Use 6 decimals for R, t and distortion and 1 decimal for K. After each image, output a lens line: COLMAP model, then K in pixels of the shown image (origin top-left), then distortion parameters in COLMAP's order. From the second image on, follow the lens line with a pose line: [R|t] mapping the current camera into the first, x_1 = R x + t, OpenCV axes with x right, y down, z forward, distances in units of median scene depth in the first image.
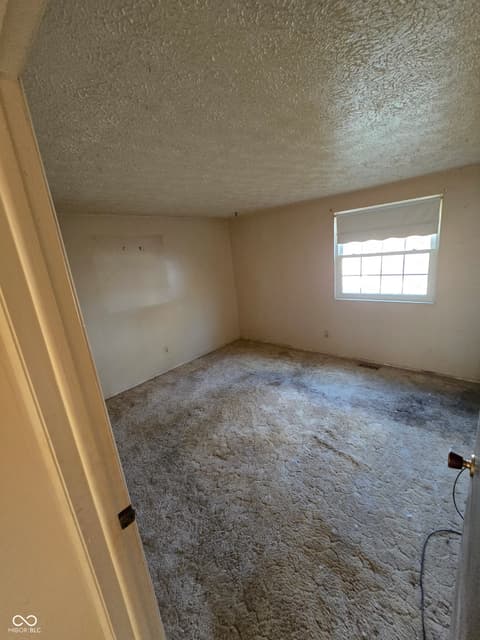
lens RADIAL K [[258.9, 0, 244.2], [0, 258.9, 319.1], [0, 0, 1]] dist [-0.001850, -0.000130]
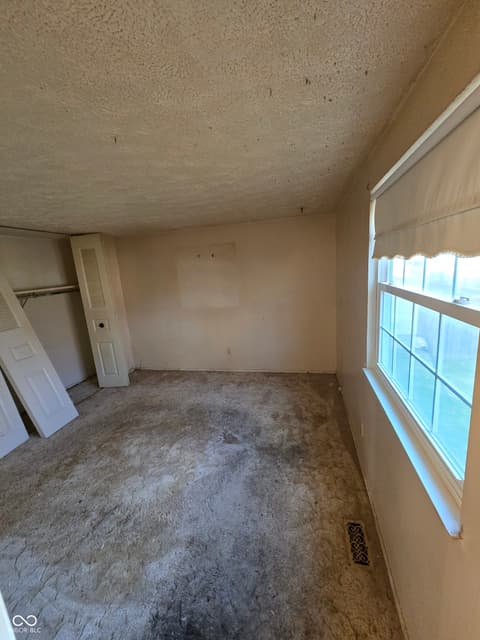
lens RADIAL K [[258.9, 0, 243.1], [0, 258.9, 319.9], [0, 0, 1]] dist [-0.001850, -0.000130]
pose [[0.471394, 0.238329, -0.849110, 0.654046], [-0.189380, 0.967689, 0.166475, -0.212962], [0.861349, 0.082329, 0.501297, 0.568089]]
